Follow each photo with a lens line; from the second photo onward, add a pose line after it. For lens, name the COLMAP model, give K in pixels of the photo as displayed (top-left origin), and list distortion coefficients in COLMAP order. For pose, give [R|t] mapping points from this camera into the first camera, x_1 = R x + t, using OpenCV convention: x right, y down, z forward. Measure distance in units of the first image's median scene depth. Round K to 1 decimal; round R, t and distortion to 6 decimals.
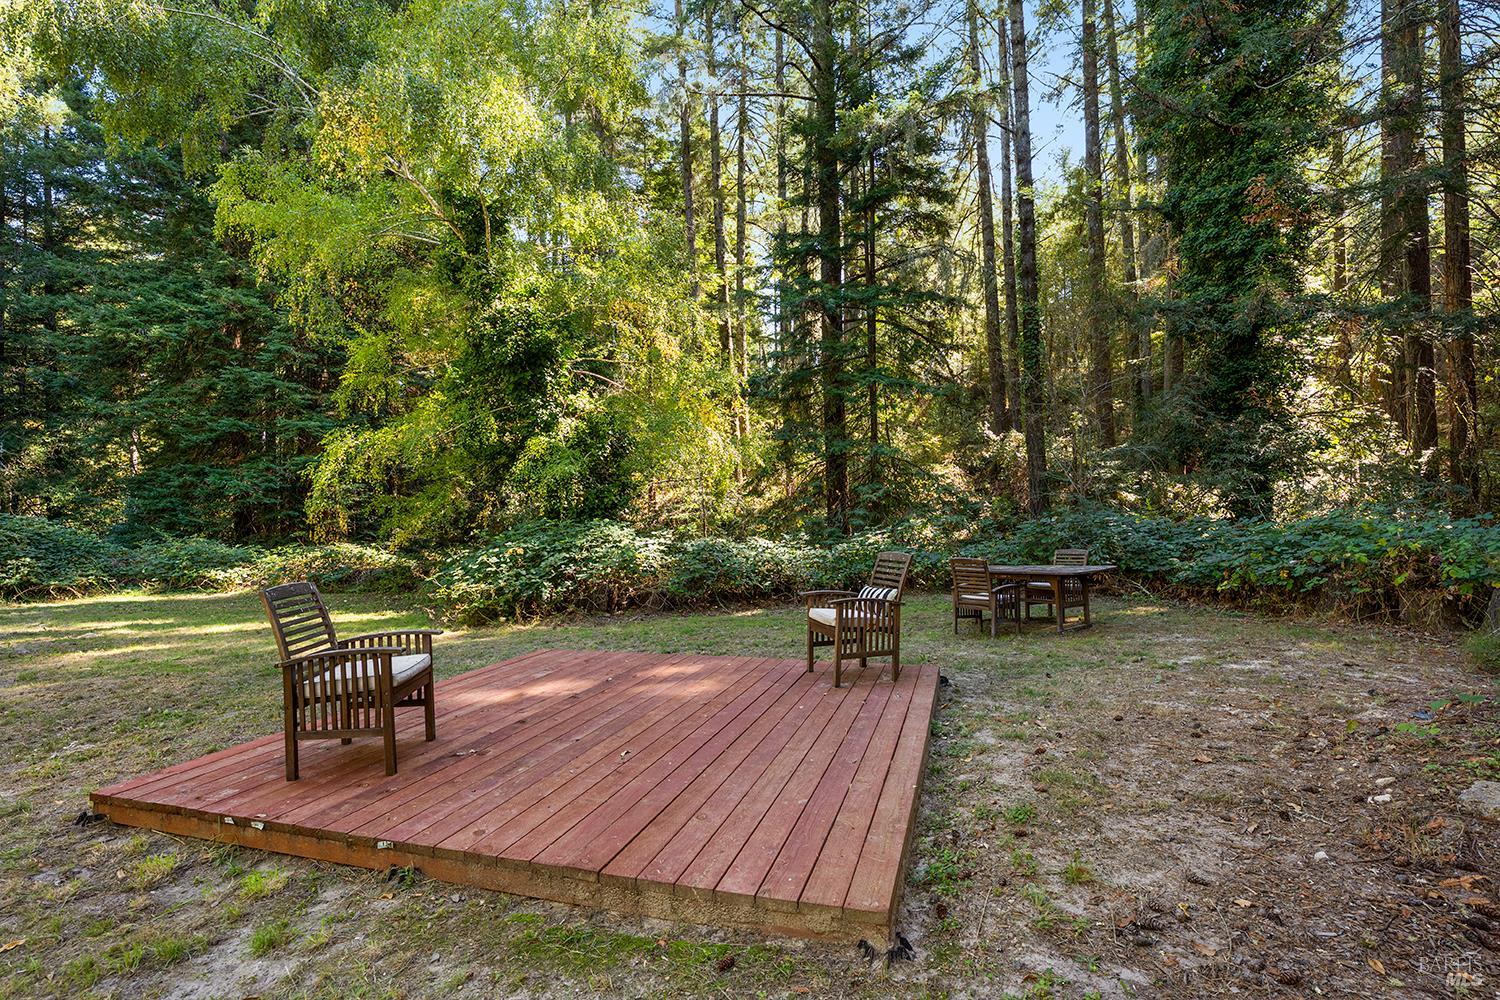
lens RADIAL K [[695.7, 0, 750.0], [0, 695.7, 500.0], [0, 0, 1]] dist [0.000902, -0.000075]
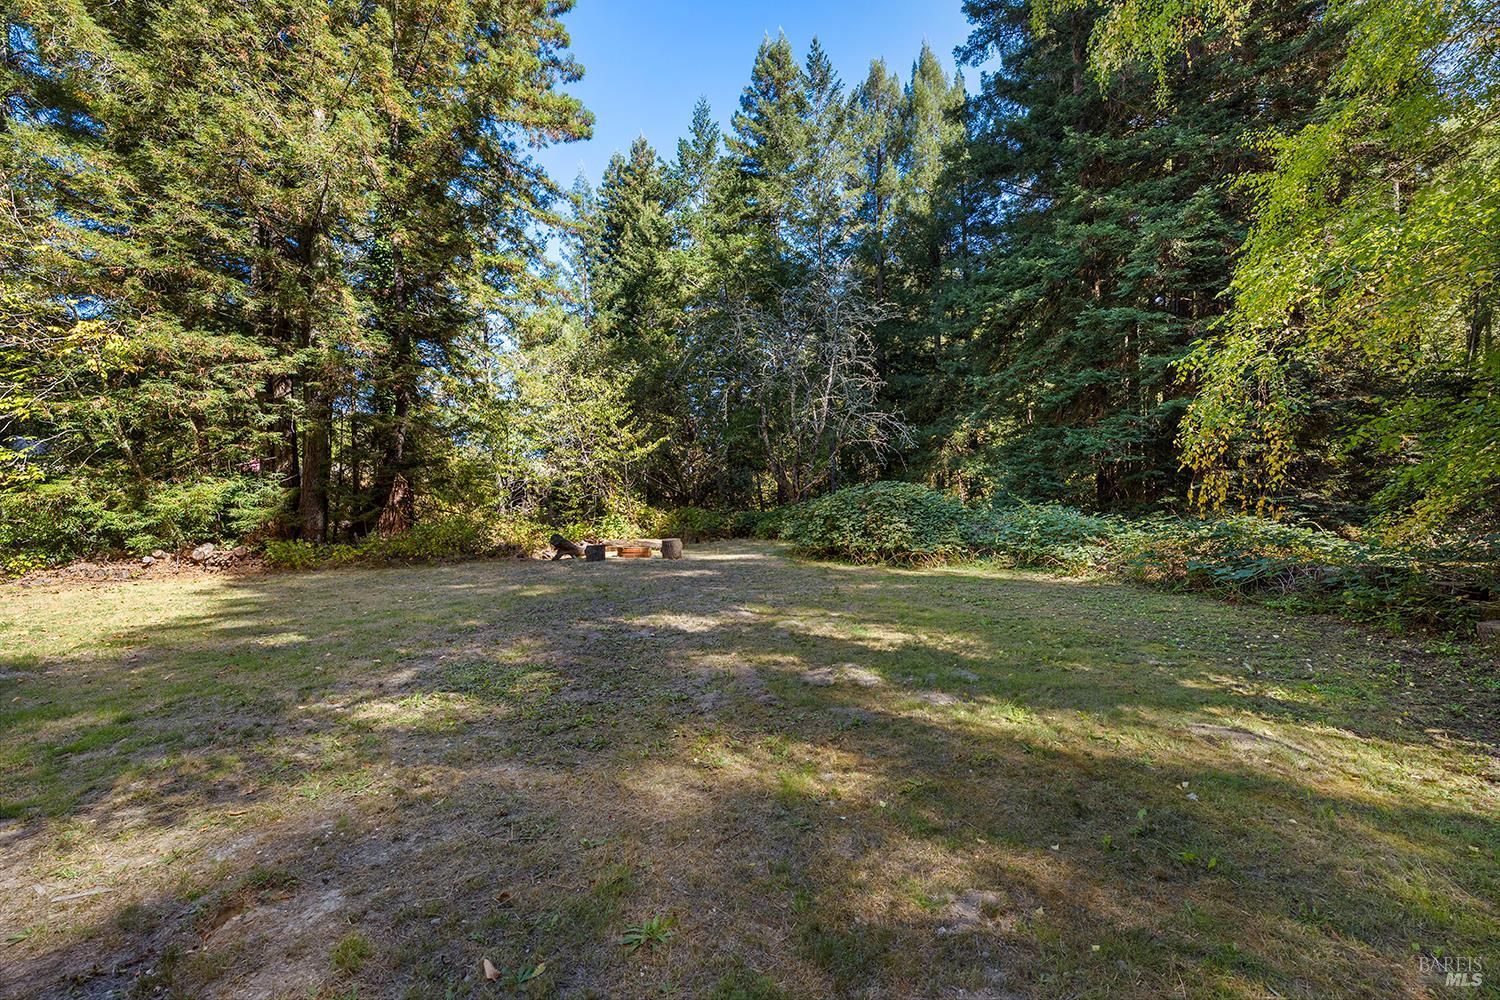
lens RADIAL K [[616.5, 0, 750.0], [0, 616.5, 500.0], [0, 0, 1]] dist [0.008399, -0.000202]
pose [[0.394387, 0.003887, -0.918936, -0.352852], [0.040366, 0.998953, 0.021550, 0.025244], [0.918057, -0.045592, 0.393817, 0.530283]]
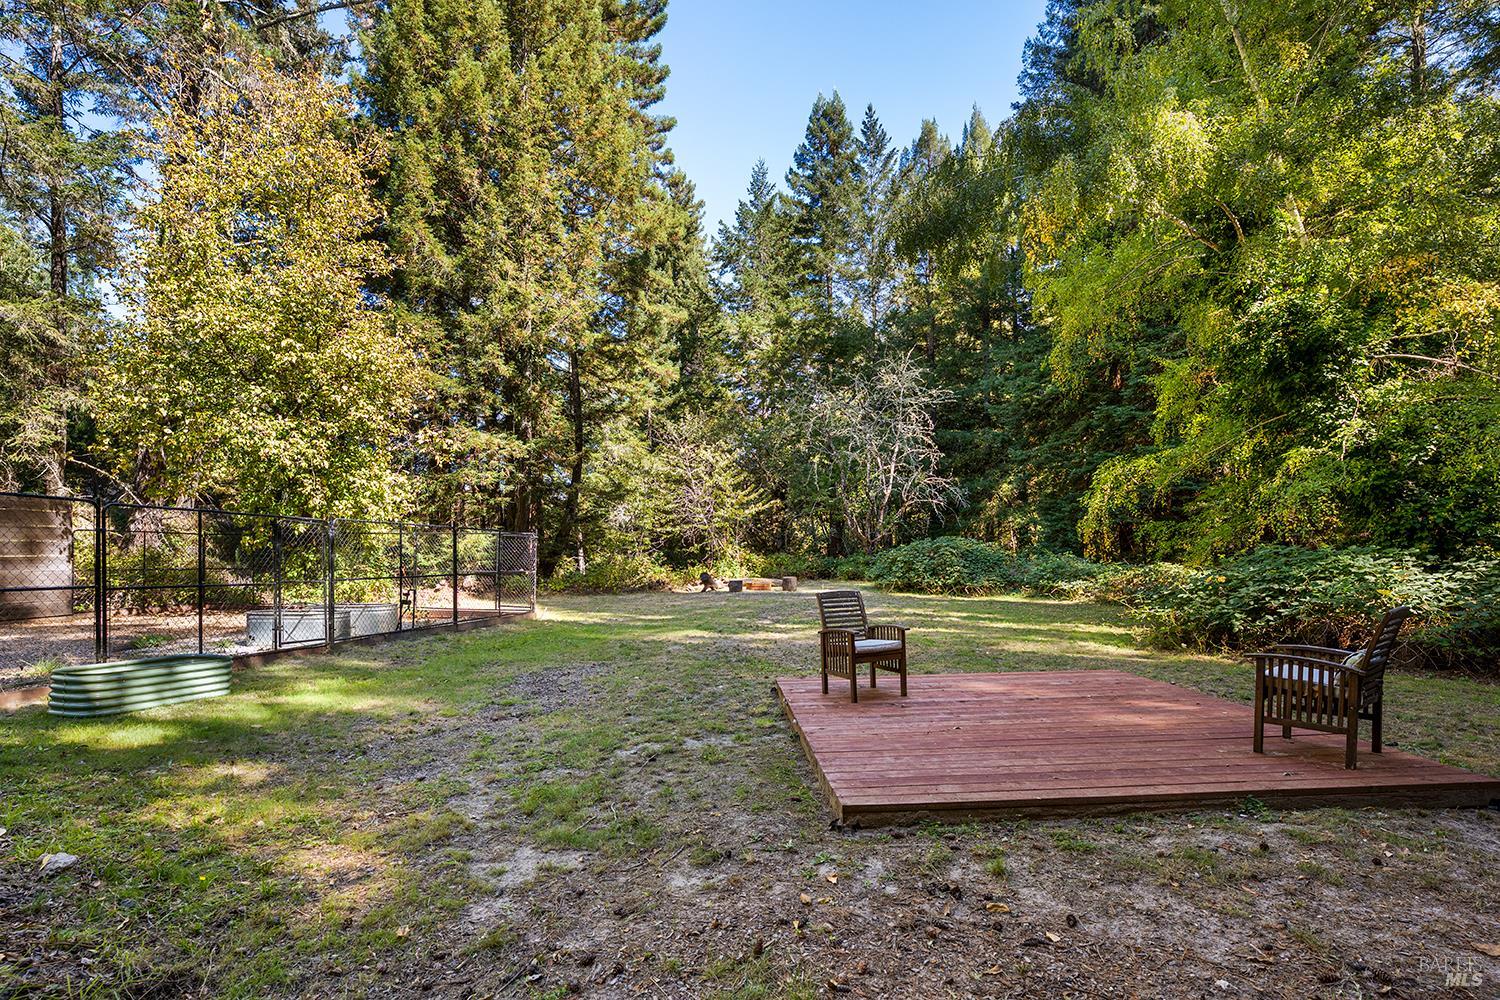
lens RADIAL K [[706.4, 0, 747.2], [0, 706.4, 539.5], [0, 0, 1]] dist [0.013473, -0.000058]
pose [[0.365444, 0.000422, -0.930833, 0.252094], [0.032375, 0.999389, 0.013164, -0.011136], [0.930270, -0.034946, 0.365207, 0.028238]]
